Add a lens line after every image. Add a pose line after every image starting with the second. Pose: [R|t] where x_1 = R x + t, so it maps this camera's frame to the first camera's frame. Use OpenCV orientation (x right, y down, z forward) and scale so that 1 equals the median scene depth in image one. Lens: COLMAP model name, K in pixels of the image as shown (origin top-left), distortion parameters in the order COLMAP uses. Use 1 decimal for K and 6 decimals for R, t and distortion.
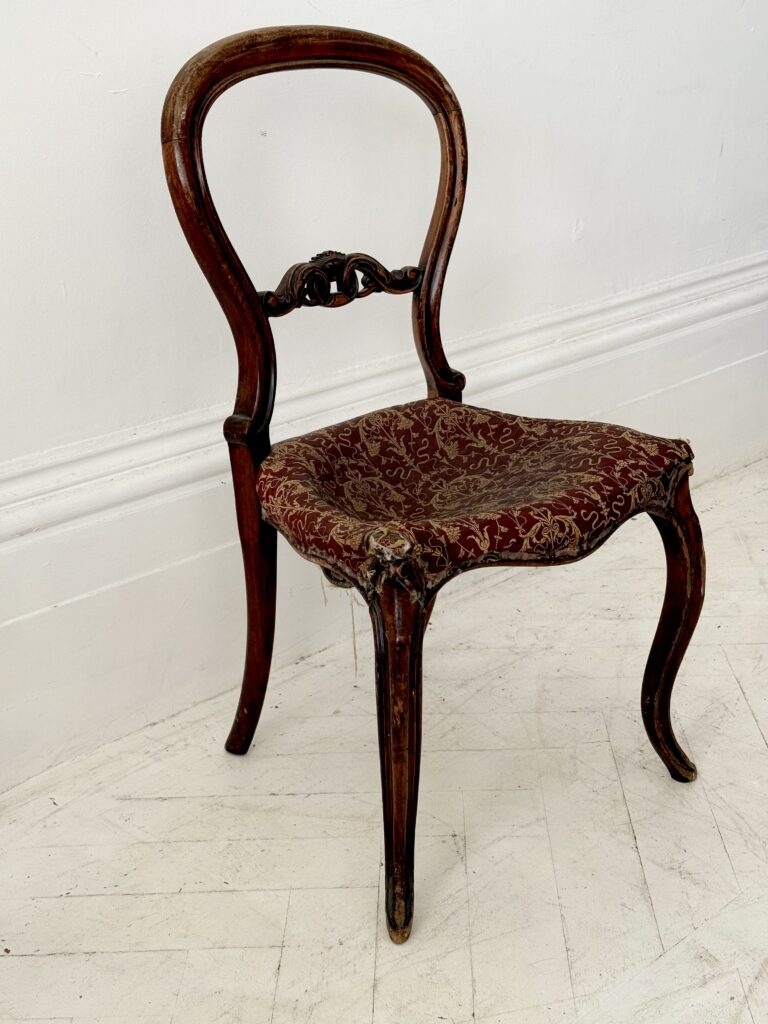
lens RADIAL K [[1438.4, 0, 389.8], [0, 1438.4, 516.1], [0, 0, 1]] dist [0.110807, 0.000000]
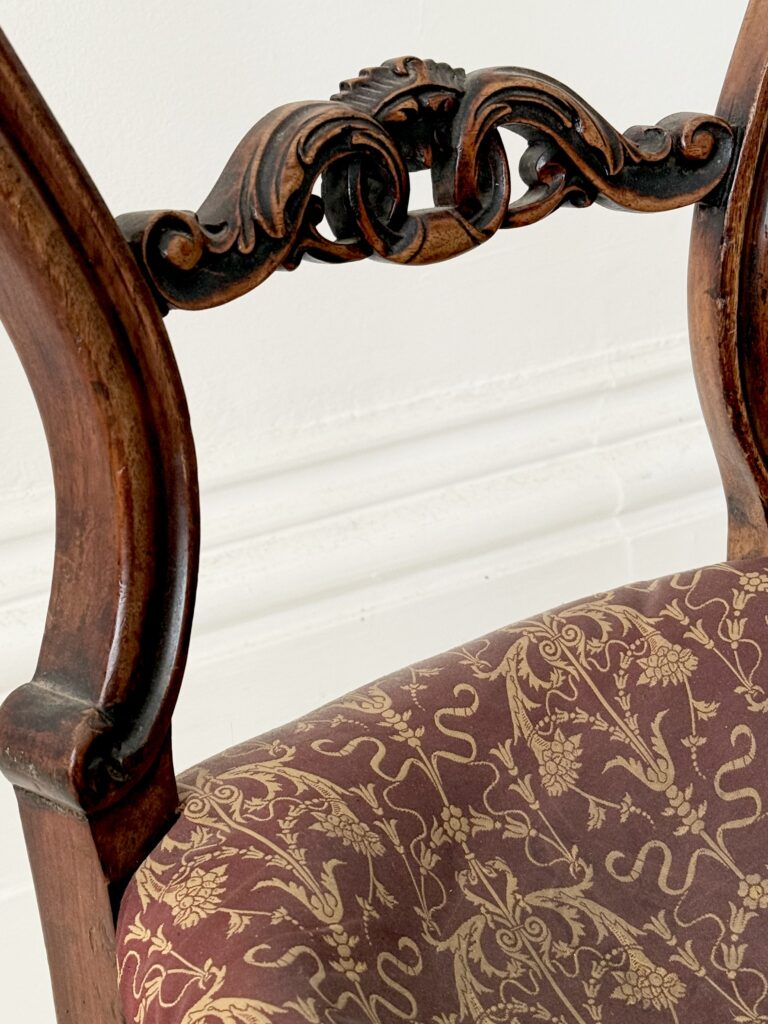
lens RADIAL K [[1976.9, 0, 382.3], [0, 1976.9, 516.8], [0, 0, 1]] dist [0.139407, 0.000000]
pose [[0.998082, 0.009119, -0.061226, -0.022832], [-0.007691, 0.999694, 0.023516, -0.106410], [0.061422, -0.023000, 0.997847, 0.626951]]
